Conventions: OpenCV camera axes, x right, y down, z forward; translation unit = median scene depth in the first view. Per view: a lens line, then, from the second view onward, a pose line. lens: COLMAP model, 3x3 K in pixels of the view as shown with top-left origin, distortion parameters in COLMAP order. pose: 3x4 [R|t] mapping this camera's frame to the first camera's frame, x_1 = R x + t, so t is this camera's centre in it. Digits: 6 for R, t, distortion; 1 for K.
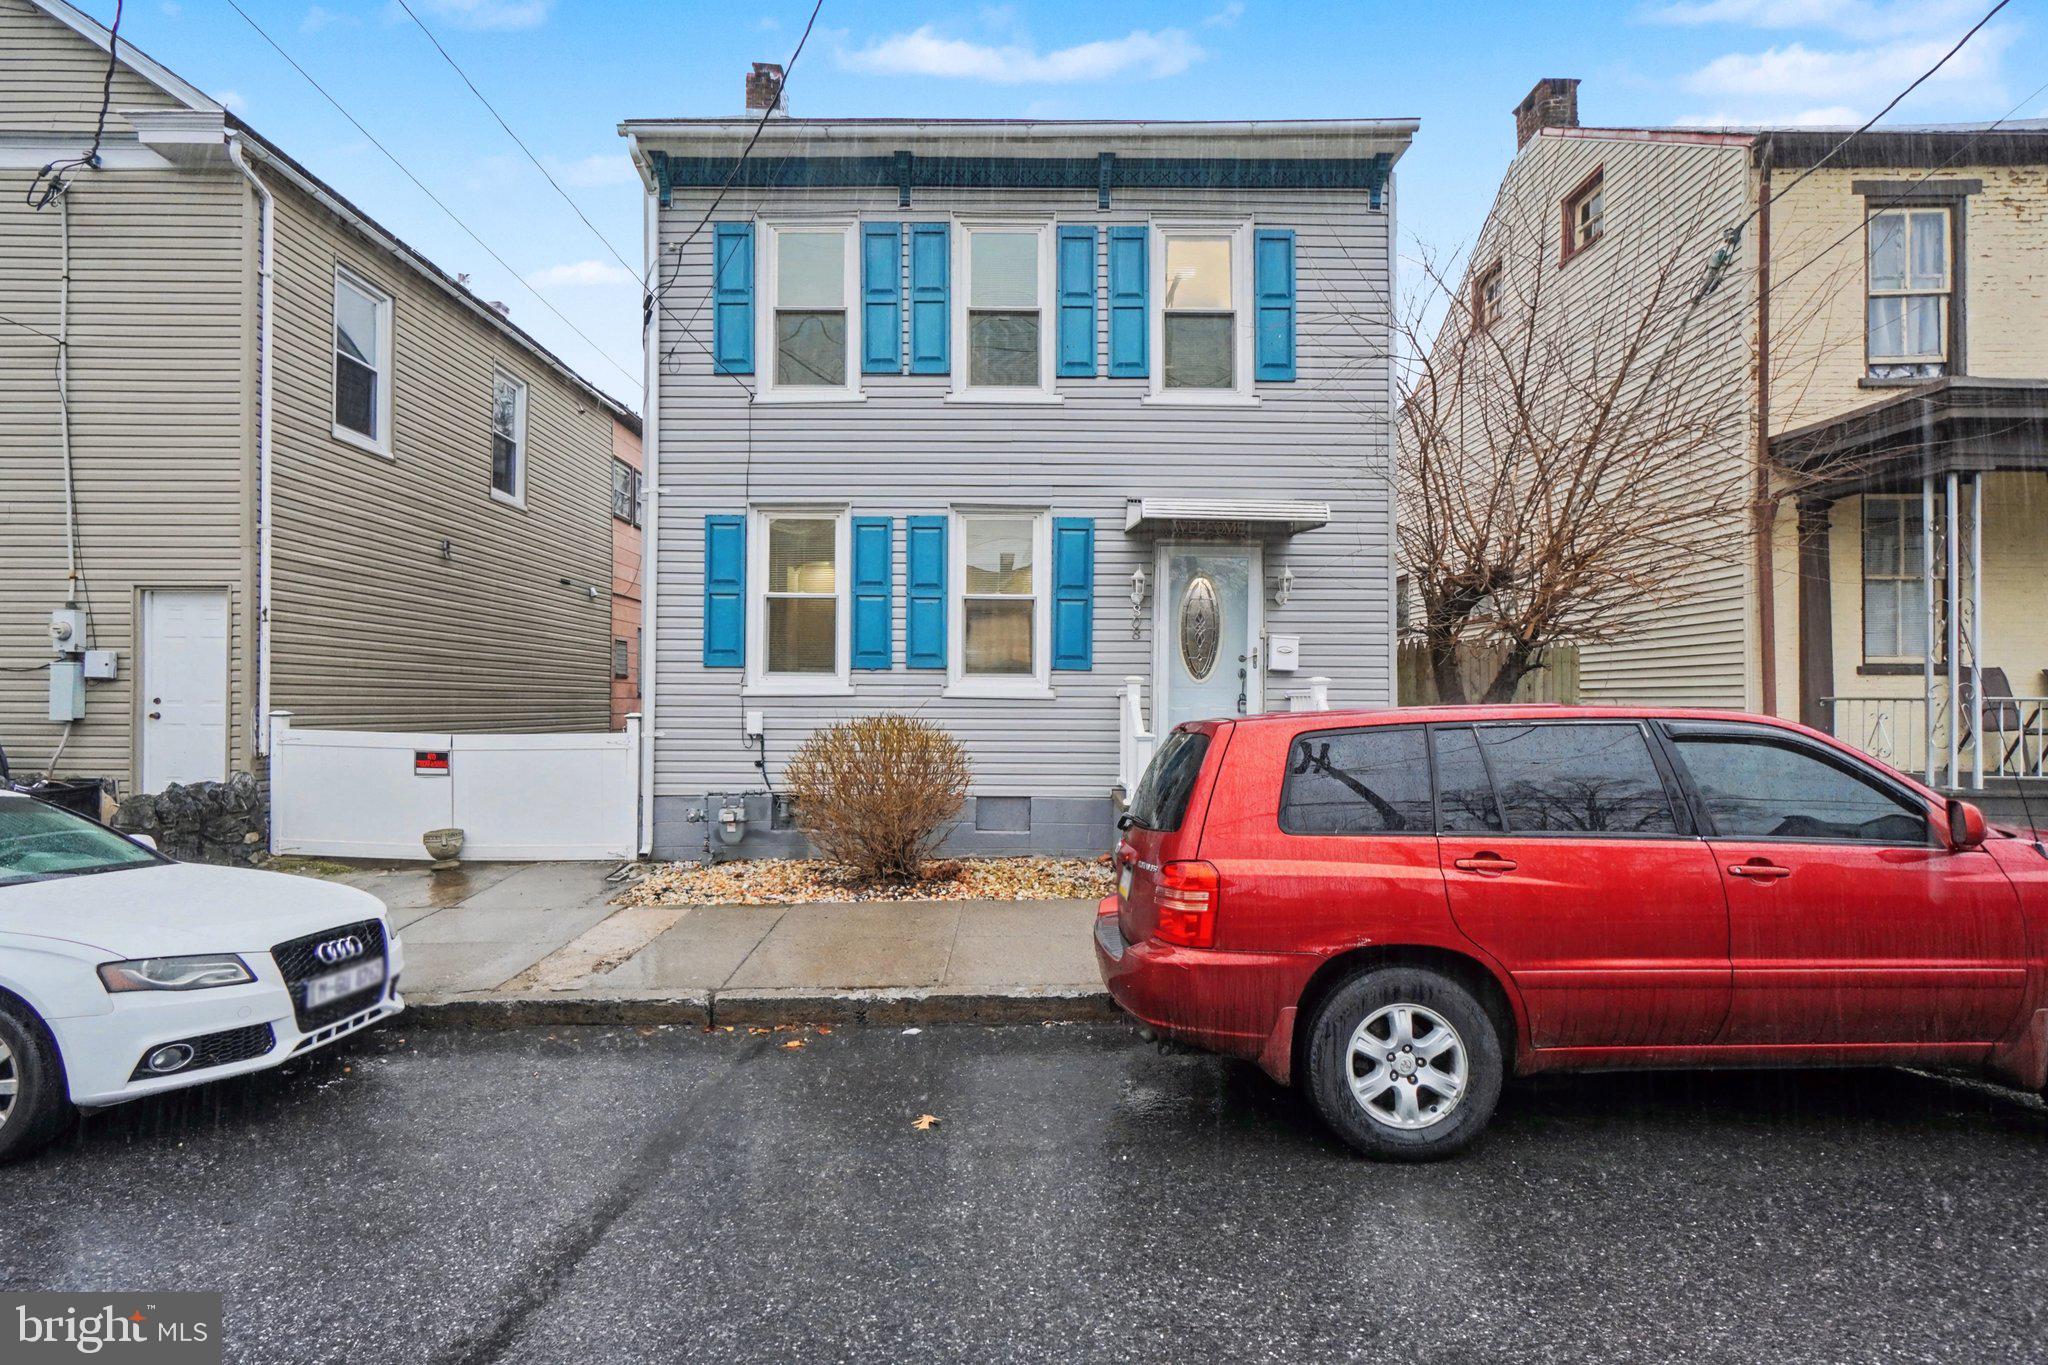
lens RADIAL K [[928.6, 0, 1018.8], [0, 928.6, 735.2], [0, 0, 1]] dist [0.010791, -0.000025]
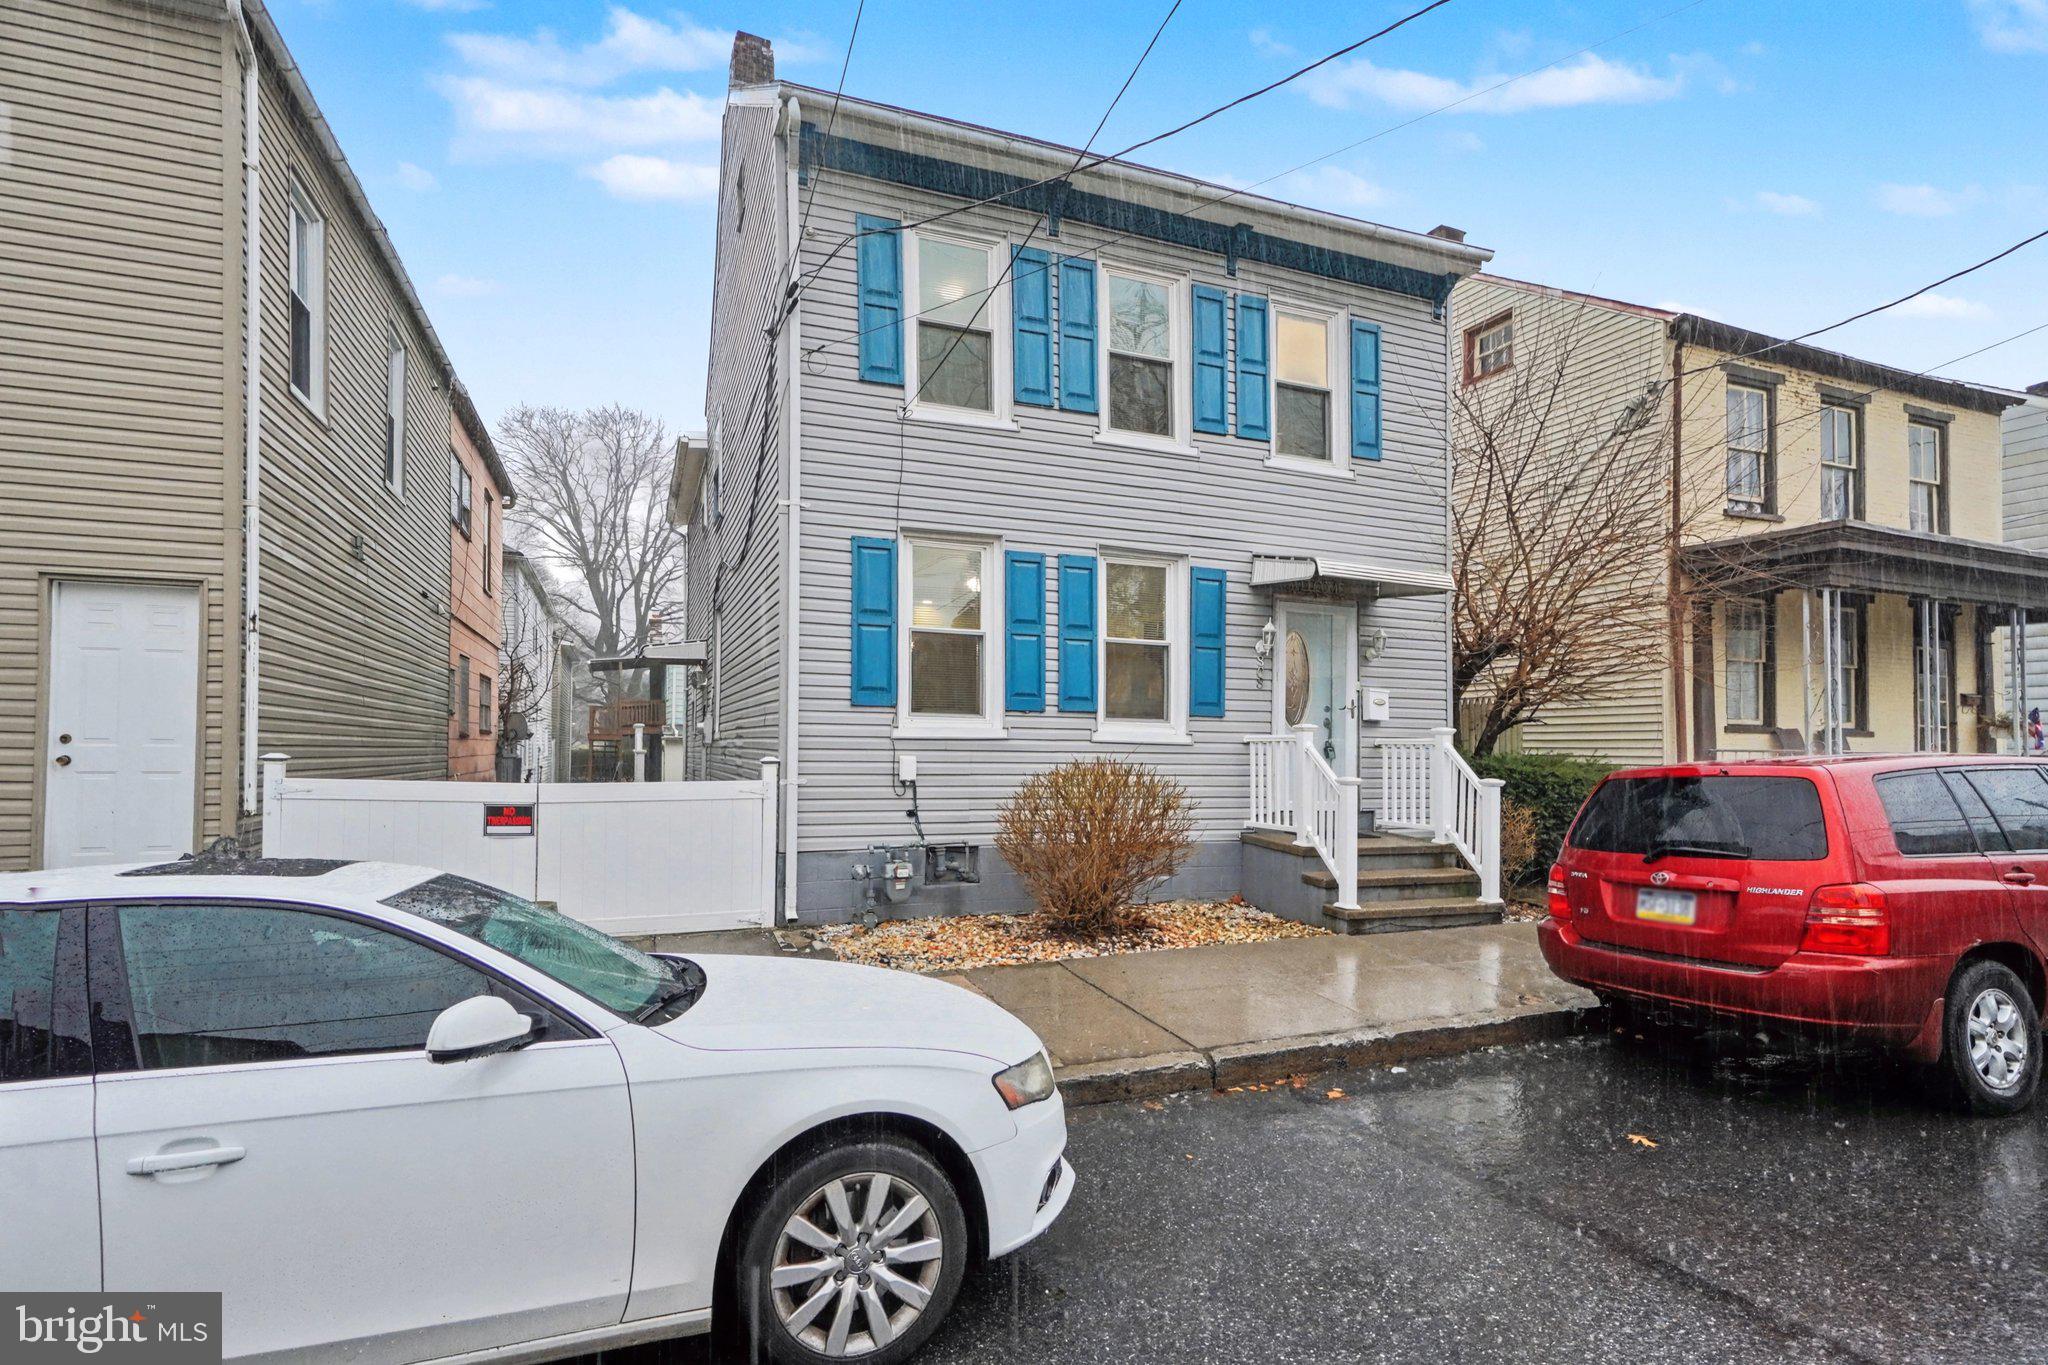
lens RADIAL K [[982.7, 0, 1029.3], [0, 982.7, 760.2], [0, 0, 1]] dist [-0.000085, 0.000647]
pose [[0.931972, 0.001512, 0.362527, -0.519777], [0.000196, 0.999989, -0.004674, -0.016791], [-0.362530, 0.004428, 0.931962, 0.058309]]
